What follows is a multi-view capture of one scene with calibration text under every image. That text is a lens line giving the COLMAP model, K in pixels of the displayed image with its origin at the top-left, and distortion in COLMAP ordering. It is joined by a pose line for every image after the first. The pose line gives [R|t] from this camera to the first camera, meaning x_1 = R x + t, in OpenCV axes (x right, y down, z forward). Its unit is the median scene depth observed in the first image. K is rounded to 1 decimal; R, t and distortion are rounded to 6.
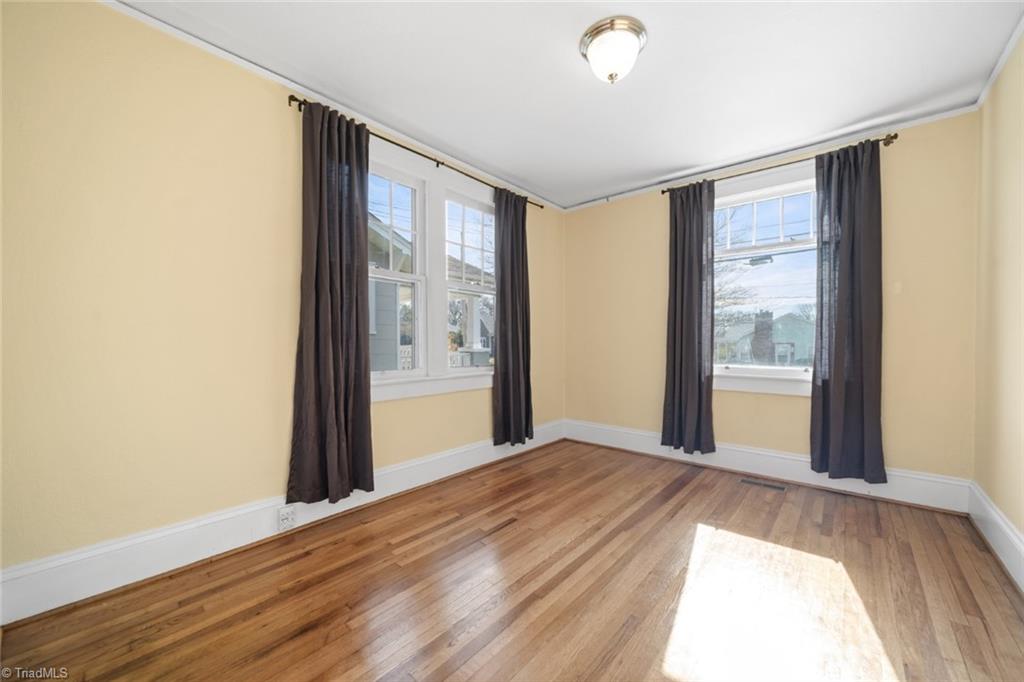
lens RADIAL K [[389.7, 0, 521.6], [0, 389.7, 340.6], [0, 0, 1]] dist [-0.003765, -0.000798]
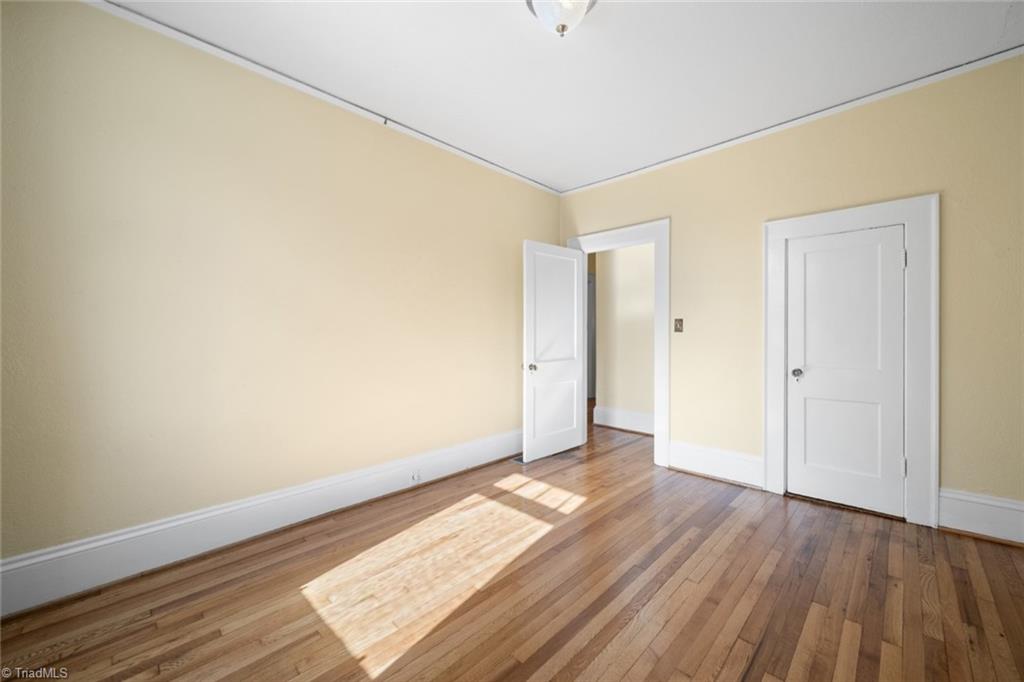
lens RADIAL K [[389.7, 0, 521.6], [0, 389.7, 340.6], [0, 0, 1]] dist [-0.003765, -0.000798]
pose [[-0.997813, -0.001923, 0.066067, 0.252231], [-0.000213, 0.999665, 0.025872, -0.010340], [-0.066095, 0.025801, -0.997480, 1.755002]]
